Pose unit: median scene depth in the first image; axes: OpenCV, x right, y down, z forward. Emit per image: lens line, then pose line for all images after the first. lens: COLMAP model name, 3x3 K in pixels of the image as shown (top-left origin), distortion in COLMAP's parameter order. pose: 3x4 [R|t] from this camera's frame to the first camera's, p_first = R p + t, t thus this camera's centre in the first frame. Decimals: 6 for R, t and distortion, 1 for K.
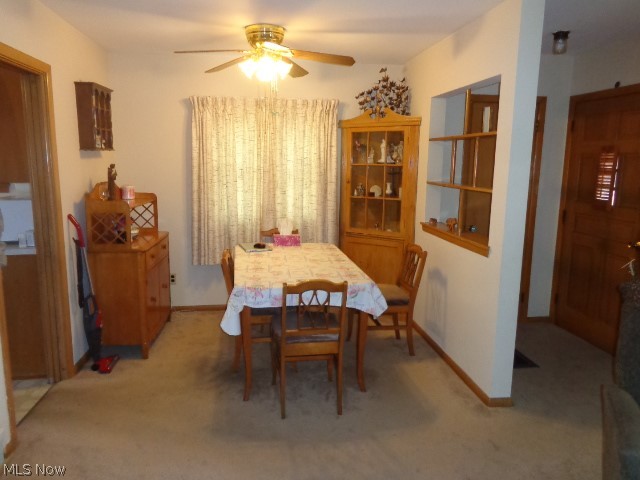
lens RADIAL K [[481.6, 0, 320.0], [0, 481.6, 240.0], [0, 0, 1]] dist [-0.005767, -0.003605]
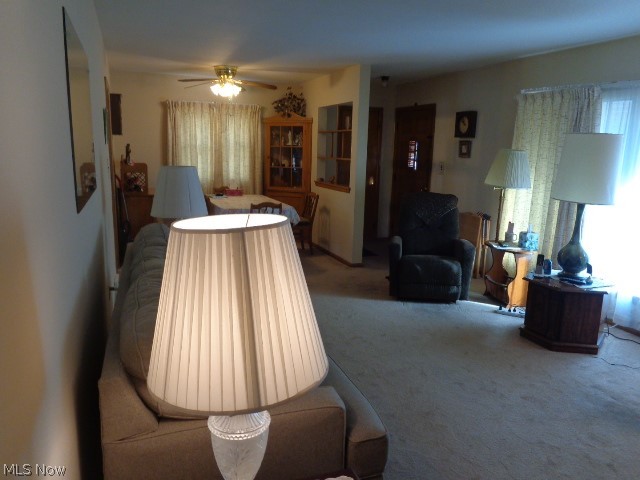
lens RADIAL K [[481.6, 0, 320.0], [0, 481.6, 240.0], [0, 0, 1]] dist [-0.005767, -0.003605]
pose [[0.971623, -0.034232, 0.234045, -0.165126], [0.026923, 0.999047, 0.034357, 0.107626], [-0.234998, -0.027081, 0.971618, -0.620584]]
